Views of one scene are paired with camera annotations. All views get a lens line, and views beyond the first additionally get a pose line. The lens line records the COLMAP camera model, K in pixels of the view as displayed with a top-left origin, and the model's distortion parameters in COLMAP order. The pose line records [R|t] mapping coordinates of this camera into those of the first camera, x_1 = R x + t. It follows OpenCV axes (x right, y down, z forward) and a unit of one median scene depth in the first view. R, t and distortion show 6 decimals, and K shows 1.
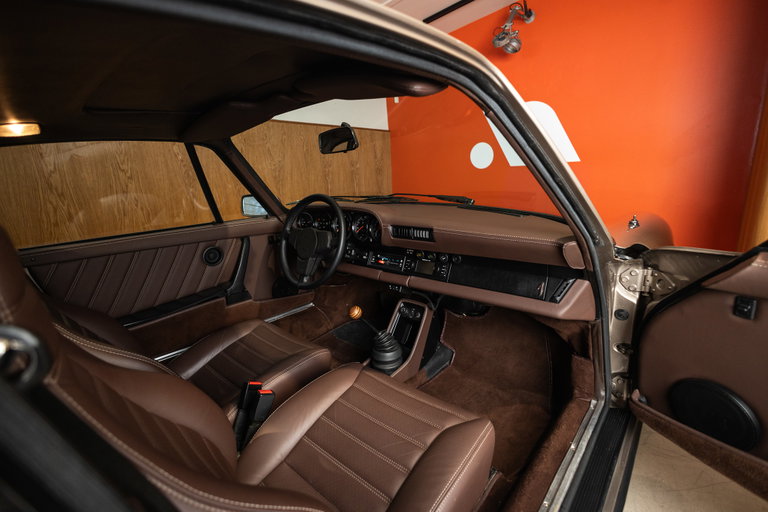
lens RADIAL K [[350.4, 0, 384.0], [0, 350.4, 256.0], [0, 0, 1]] dist [0.003781, 0.000045]
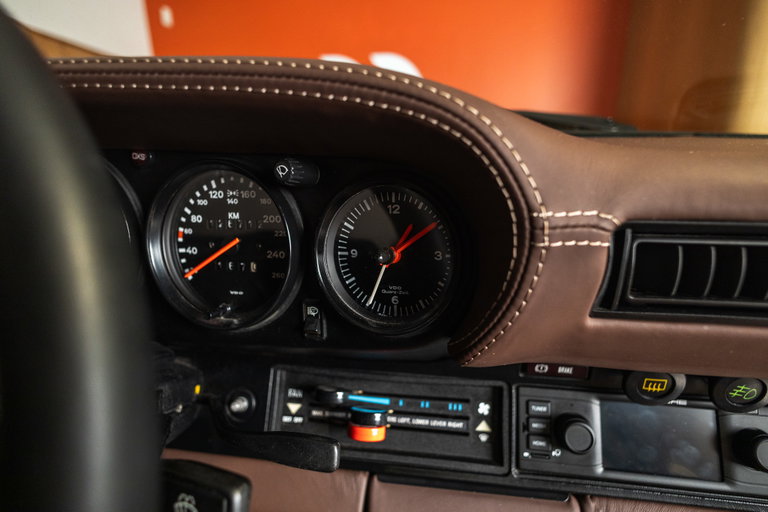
lens RADIAL K [[377.1, 0, 384.0], [0, 377.1, 256.0], [0, 0, 1]] dist [0.006007, 0.000446]
pose [[0.830433, -0.081190, 0.551171, -0.099502], [0.086529, 0.996115, 0.016360, -0.074736], [-0.550358, 0.034107, 0.834232, 0.825051]]
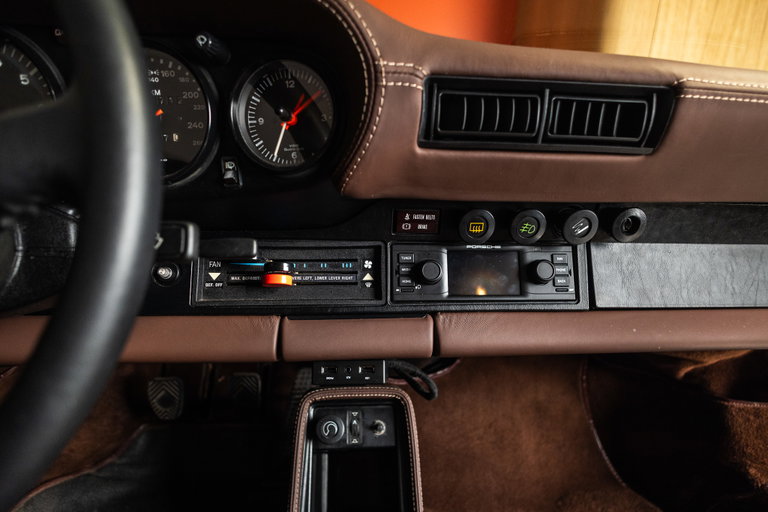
lens RADIAL K [[394.9, 0, 383.3], [0, 394.9, 275.6], [0, 0, 1]] dist [0.011063, -0.000290]
pose [[0.683327, -0.140493, 0.716467, -0.145388], [0.109669, 0.989929, 0.089520, -0.001928], [-0.721829, 0.017402, 0.691853, 0.764986]]
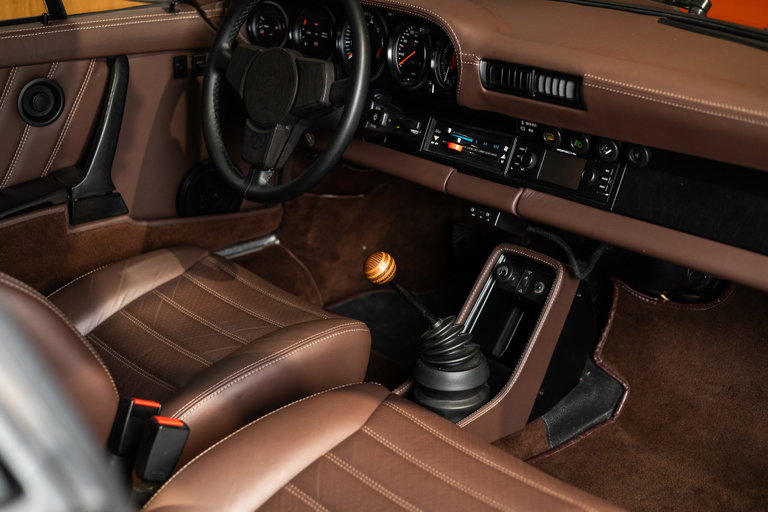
lens RADIAL K [[1076.6, 0, 384.0], [0, 1076.6, 256.0], [0, 0, 1]] dist [-0.009647, 0.009327]
pose [[0.992641, 0.079599, -0.091262, 0.033047], [-0.066055, 0.987536, 0.142863, -0.029132], [0.101496, -0.135784, 0.985526, -0.214344]]
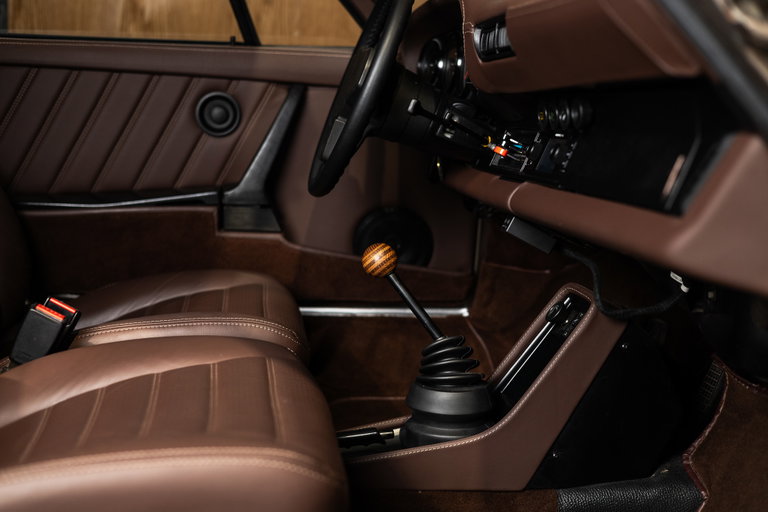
lens RADIAL K [[1076.6, 0, 384.0], [0, 1076.6, 256.0], [0, 0, 1]] dist [-0.009647, 0.009327]
pose [[0.754494, 0.156365, -0.637408, 0.608783], [-0.213941, 0.976751, -0.013630, 0.159297], [0.620458, 0.146651, 0.770406, 0.104489]]
